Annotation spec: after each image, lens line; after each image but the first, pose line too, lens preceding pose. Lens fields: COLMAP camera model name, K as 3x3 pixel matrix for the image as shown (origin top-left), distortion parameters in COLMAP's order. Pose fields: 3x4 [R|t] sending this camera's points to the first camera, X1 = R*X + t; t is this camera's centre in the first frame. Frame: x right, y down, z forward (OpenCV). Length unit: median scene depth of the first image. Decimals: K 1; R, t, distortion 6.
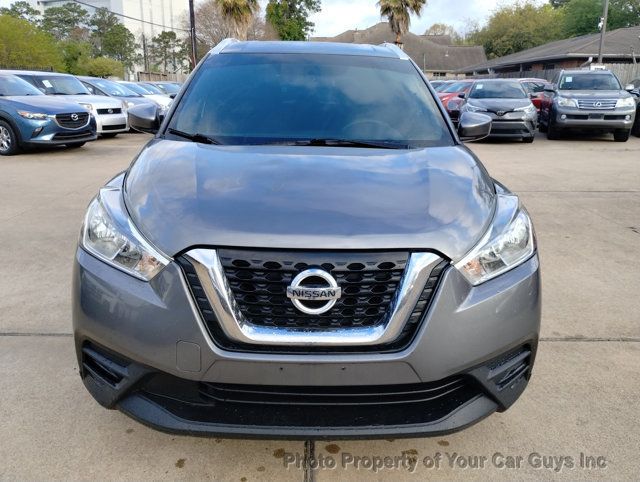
lens RADIAL K [[544.3, 0, 323.8], [0, 544.3, 240.4], [0, 0, 1]] dist [0.058277, -0.078265]
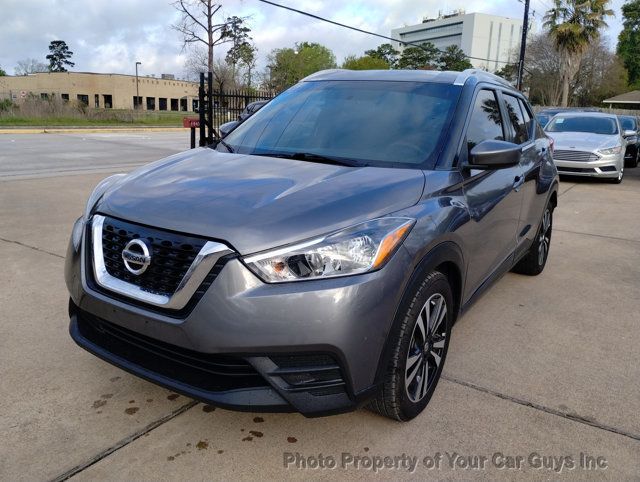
lens RADIAL K [[544.3, 0, 313.5], [0, 544.3, 235.9], [0, 0, 1]] dist [0.058277, -0.078265]
pose [[0.813722, 0.143704, -0.563210, 0.639996], [-0.178972, 0.983825, -0.007553, -0.011928], [0.553015, 0.106945, 0.826279, 0.092484]]
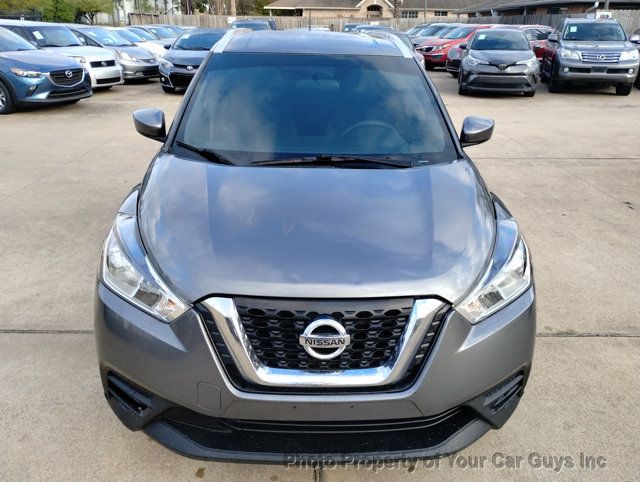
lens RADIAL K [[544.3, 0, 323.4], [0, 544.3, 237.0], [0, 0, 1]] dist [0.058277, -0.078265]
pose [[0.999984, -0.000282, 0.005658, -0.016440], [-0.000304, 0.994635, 0.103449, -0.132379], [-0.005657, -0.103449, 0.994619, -0.030305]]
